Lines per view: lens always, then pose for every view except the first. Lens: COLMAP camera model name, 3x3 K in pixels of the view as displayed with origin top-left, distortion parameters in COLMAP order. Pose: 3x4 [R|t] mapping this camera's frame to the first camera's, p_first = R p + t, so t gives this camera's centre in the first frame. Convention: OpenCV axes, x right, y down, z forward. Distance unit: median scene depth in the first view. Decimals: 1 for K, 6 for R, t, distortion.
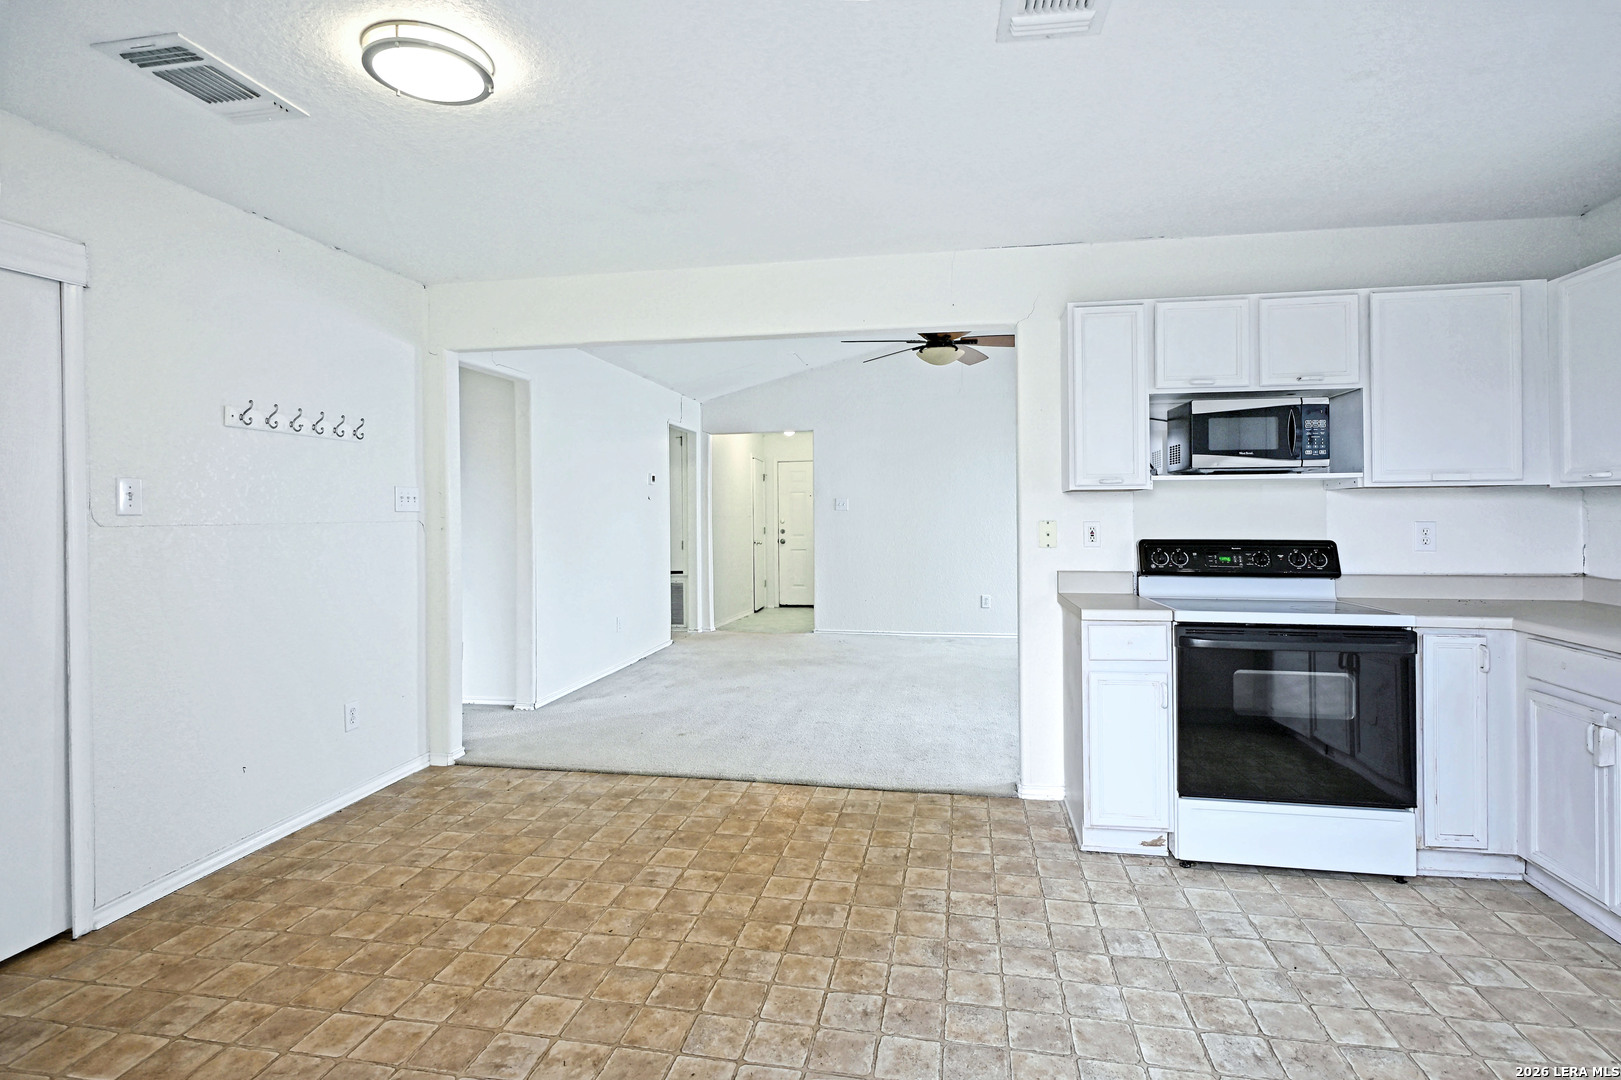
lens RADIAL K [[785.9, 0, 813.7], [0, 785.9, 513.6], [0, 0, 1]] dist [0.000234, 0.000741]
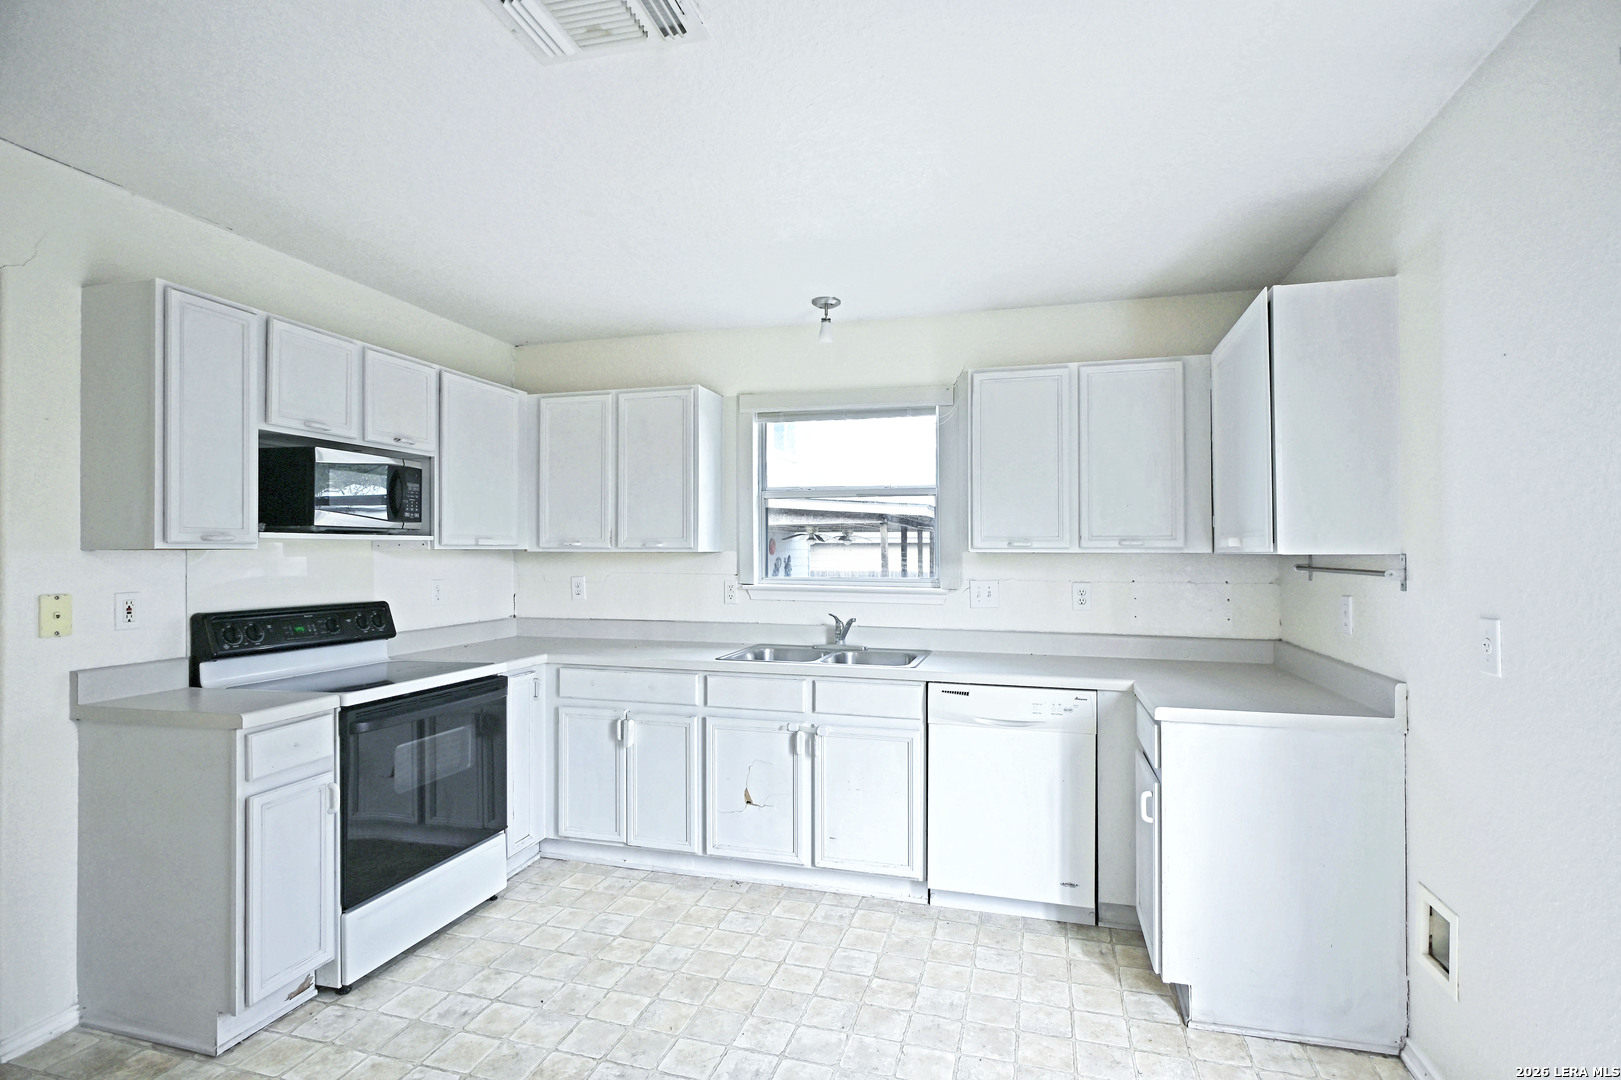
lens RADIAL K [[808.6, 0, 814.2], [0, 808.6, 542.9], [0, 0, 1]] dist [0.002019, 0.000775]
pose [[0.097974, 0.015753, 0.995064, -0.345221], [0.002732, 0.999867, -0.016098, -0.024056], [-0.995185, 0.004296, 0.097918, 0.382849]]
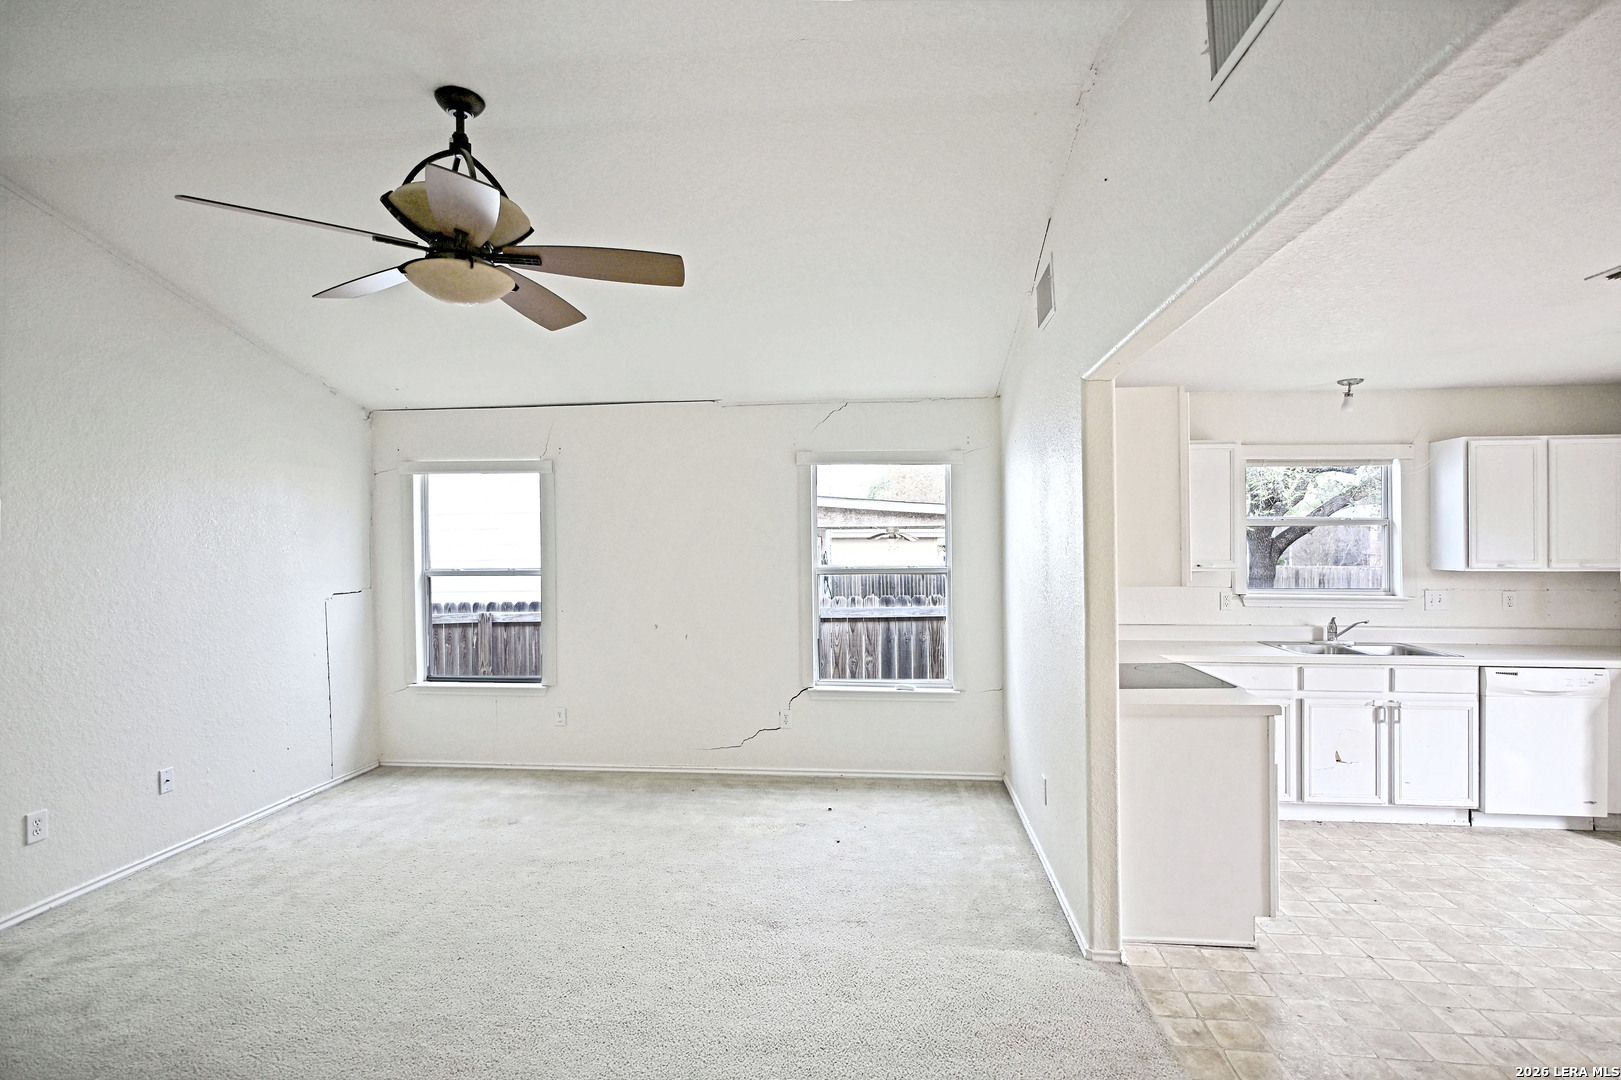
lens RADIAL K [[808.6, 0, 814.2], [0, 808.6, 542.9], [0, 0, 1]] dist [0.002019, 0.000775]
pose [[-0.082097, 0.000580, 0.996624, -0.642328], [0.009432, 0.999956, 0.000195, -0.094522], [-0.996580, 0.009416, -0.082099, 1.636535]]
